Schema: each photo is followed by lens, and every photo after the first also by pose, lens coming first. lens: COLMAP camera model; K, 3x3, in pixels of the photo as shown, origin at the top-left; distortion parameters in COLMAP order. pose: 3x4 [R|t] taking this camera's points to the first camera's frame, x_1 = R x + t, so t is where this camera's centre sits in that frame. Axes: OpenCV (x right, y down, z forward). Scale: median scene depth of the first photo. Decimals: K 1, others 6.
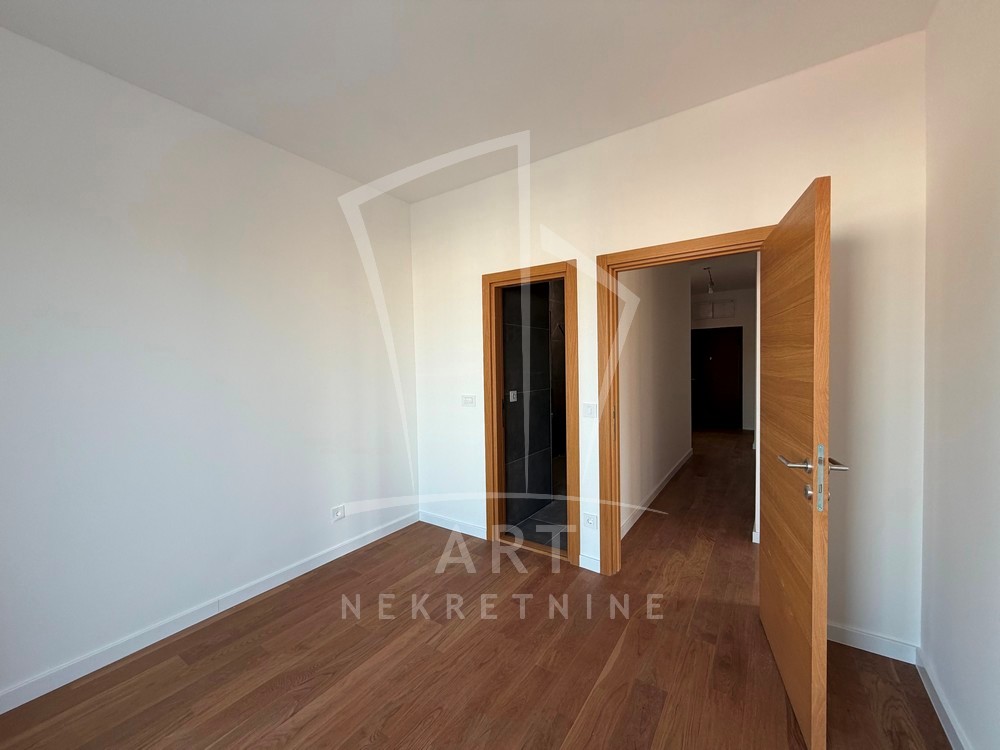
lens RADIAL K [[397.8, 0, 495.0], [0, 397.8, 376.9], [0, 0, 1]] dist [0.001027, 0.000050]
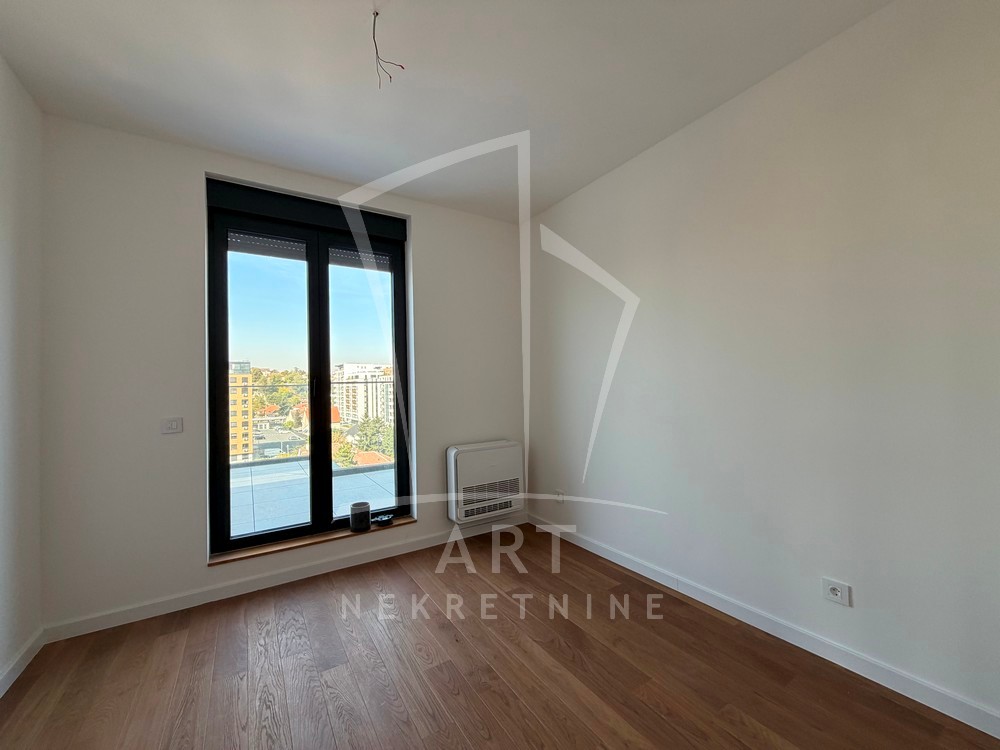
lens RADIAL K [[397.8, 0, 495.0], [0, 397.8, 376.9], [0, 0, 1]] dist [0.001027, 0.000050]
pose [[-0.389833, 0.008188, -0.920849, 0.606476], [-0.000442, 0.999959, 0.009078, 0.008846], [0.920885, 0.003946, -0.389814, 1.215380]]
